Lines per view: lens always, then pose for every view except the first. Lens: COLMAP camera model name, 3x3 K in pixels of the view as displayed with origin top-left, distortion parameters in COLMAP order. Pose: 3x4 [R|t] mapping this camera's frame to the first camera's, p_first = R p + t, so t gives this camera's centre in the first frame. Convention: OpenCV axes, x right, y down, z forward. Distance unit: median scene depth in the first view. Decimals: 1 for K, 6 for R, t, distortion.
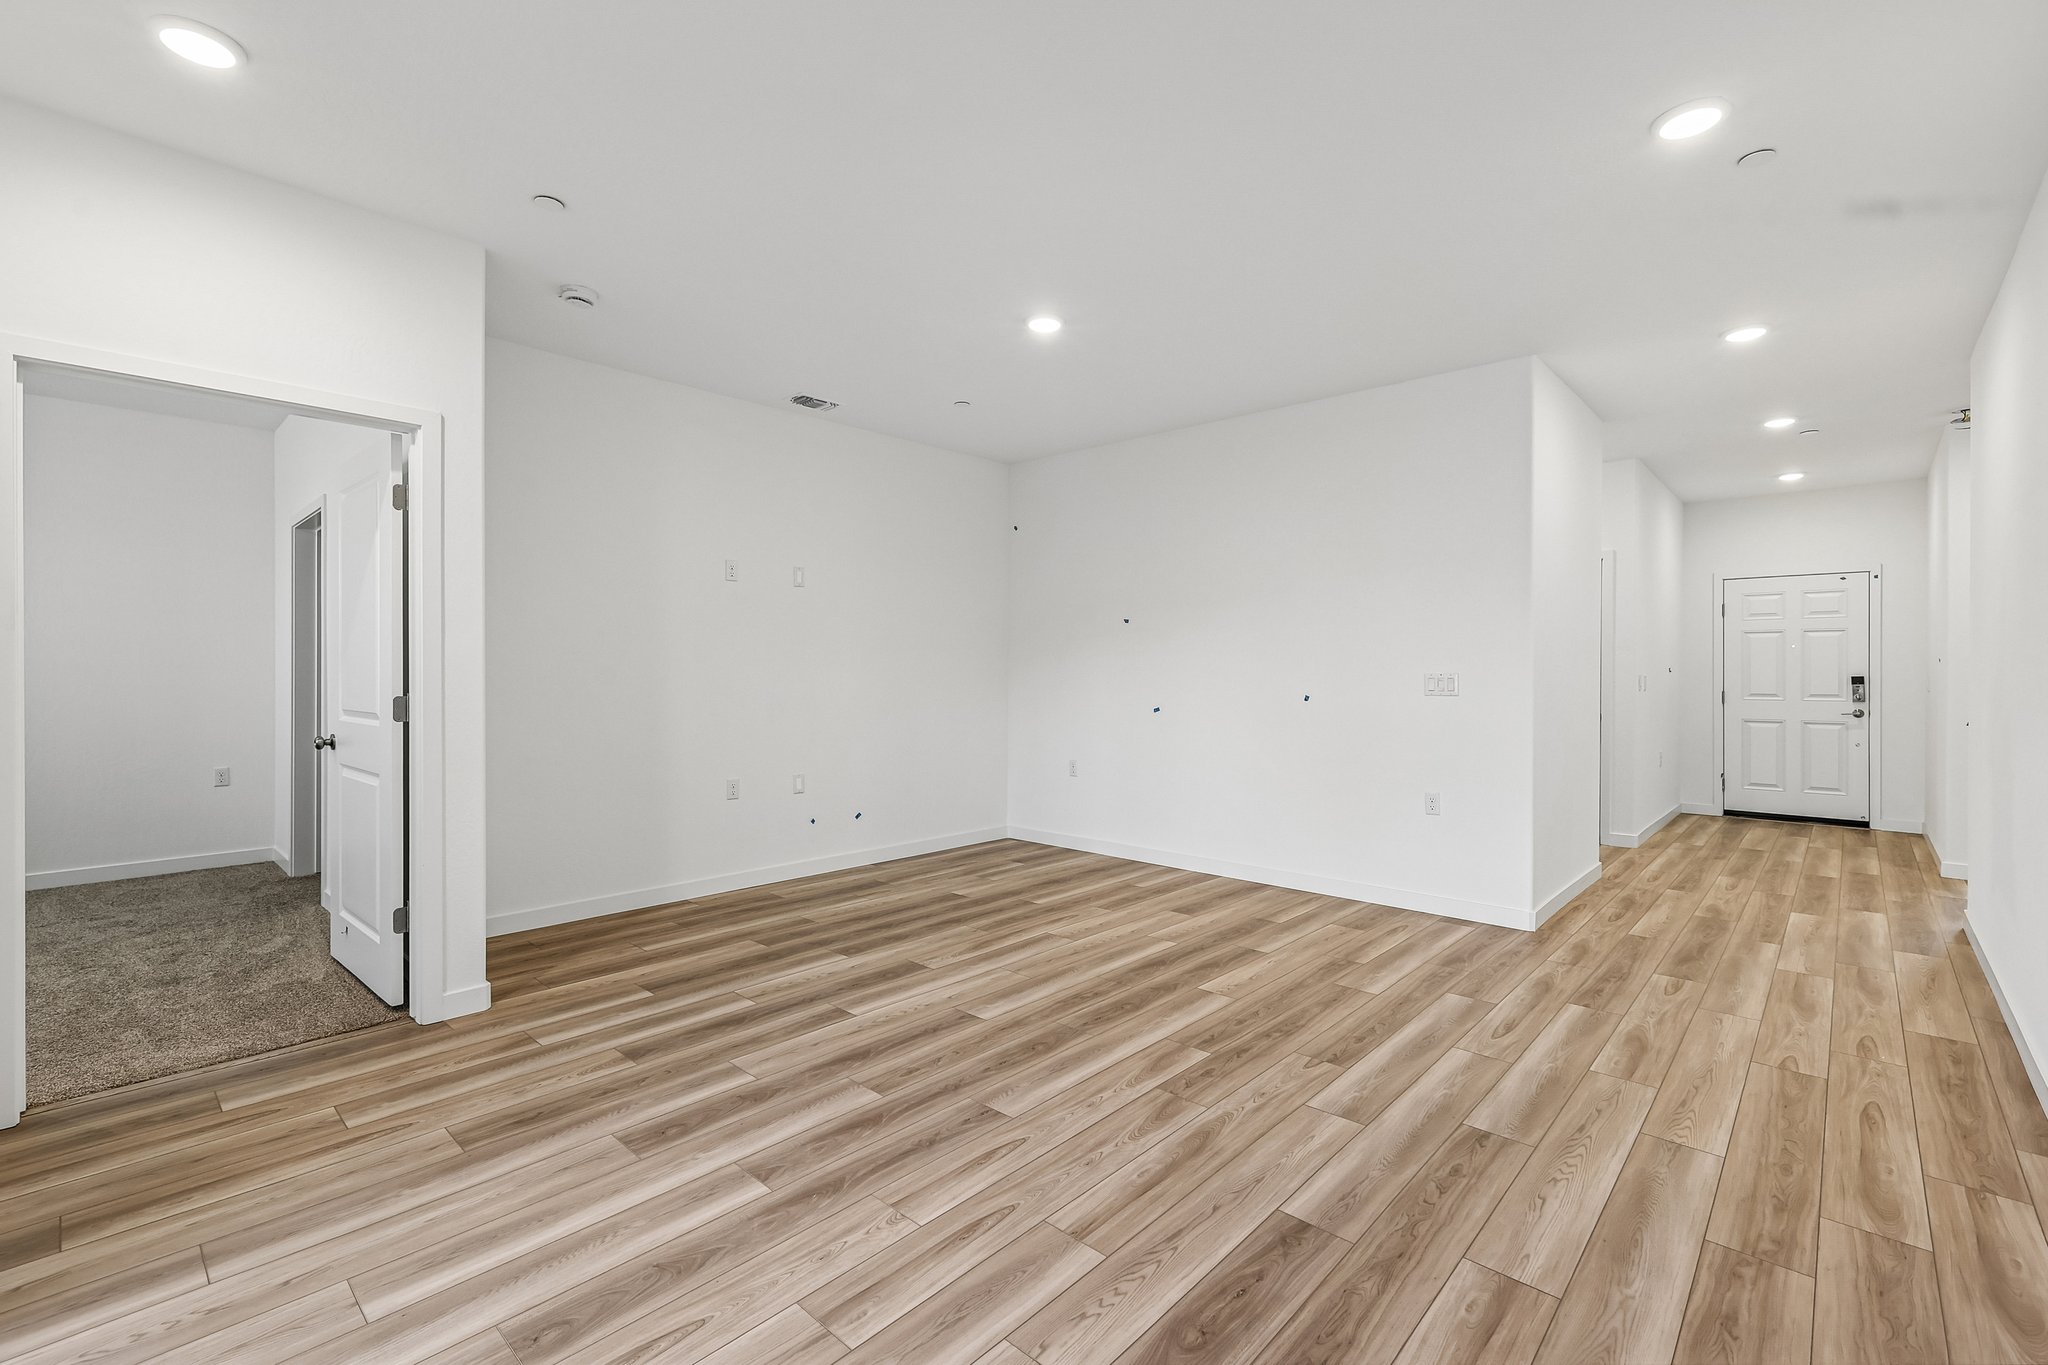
lens RADIAL K [[896.1, 0, 1022.8], [0, 896.1, 673.3], [0, 0, 1]] dist [0.001255, -0.000383]
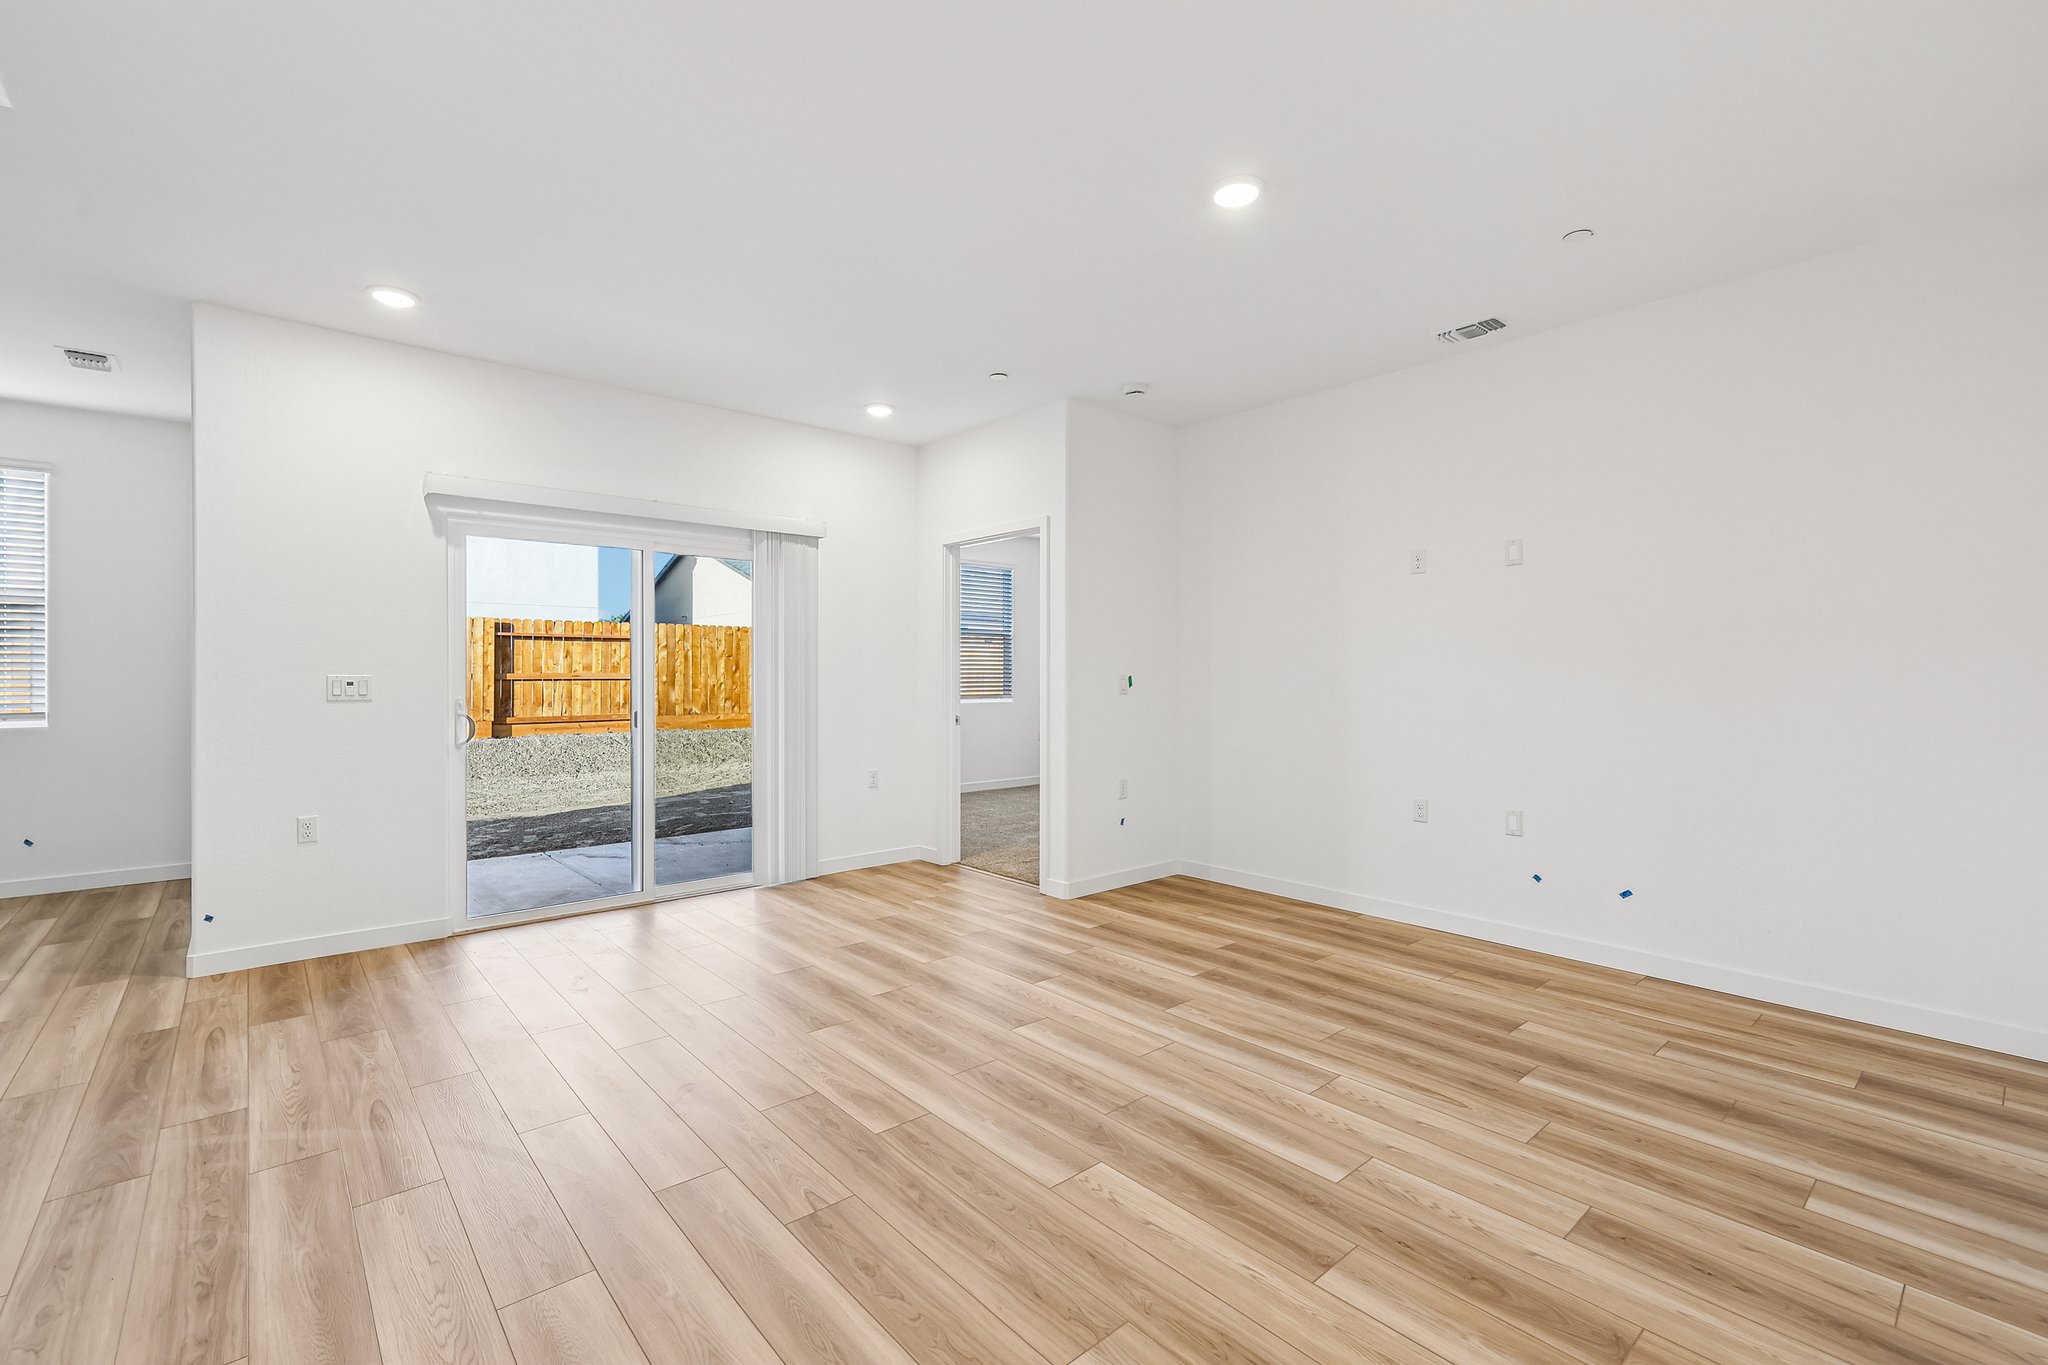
lens RADIAL K [[896.1, 0, 1022.7], [0, 896.1, 685.8], [0, 0, 1]] dist [0.001255, -0.000383]
pose [[-0.111411, 0.009843, -0.993726, 0.819168], [-0.002354, 0.999946, 0.010168, -0.001309], [0.993772, 0.003472, -0.111382, 0.985089]]
